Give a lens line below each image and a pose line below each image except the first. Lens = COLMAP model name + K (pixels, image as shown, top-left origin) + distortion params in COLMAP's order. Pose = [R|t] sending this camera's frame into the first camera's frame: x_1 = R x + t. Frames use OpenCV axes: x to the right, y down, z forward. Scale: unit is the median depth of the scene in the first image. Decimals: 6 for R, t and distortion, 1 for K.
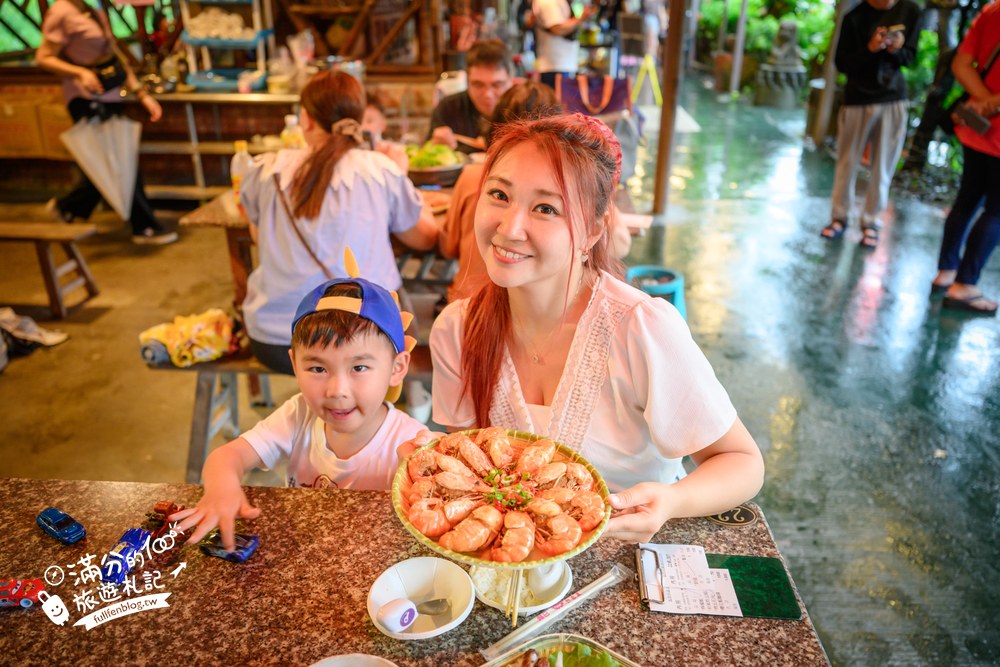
lens RADIAL K [[685.4, 0, 500.0], [0, 685.4, 333.5], [0, 0, 1]] dist [-0.004268, 0.000616]
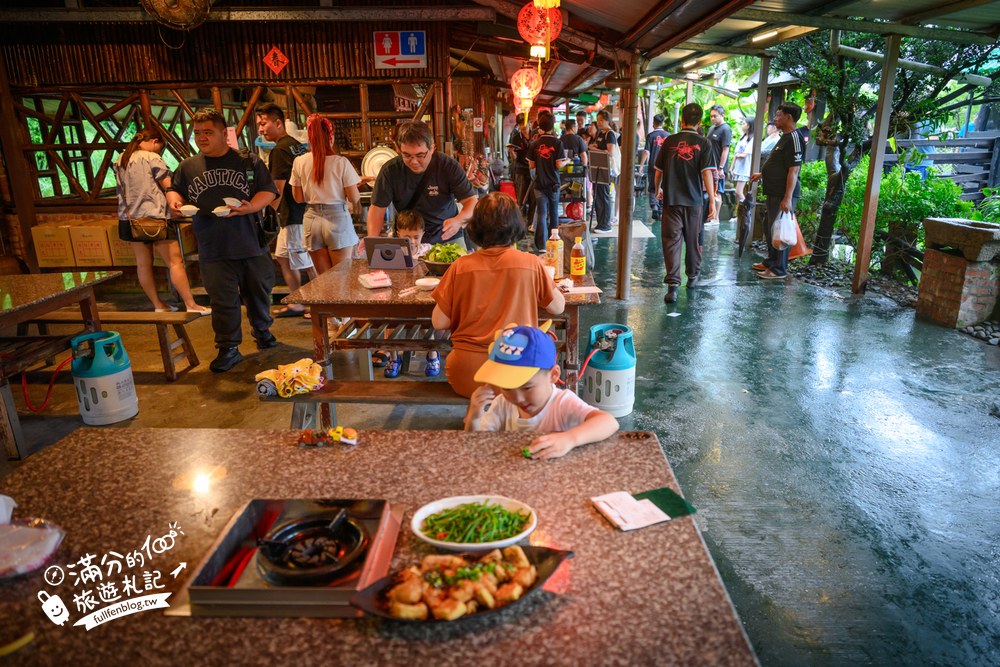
lens RADIAL K [[685.4, 0, 500.0], [0, 685.4, 333.5], [0, 0, 1]] dist [-0.004268, 0.000616]
pose [[0.999772, -0.020617, 0.005642, -0.023834], [0.021258, 0.986623, -0.161628, 0.244458], [-0.002235, 0.161711, 0.986836, -0.700362]]
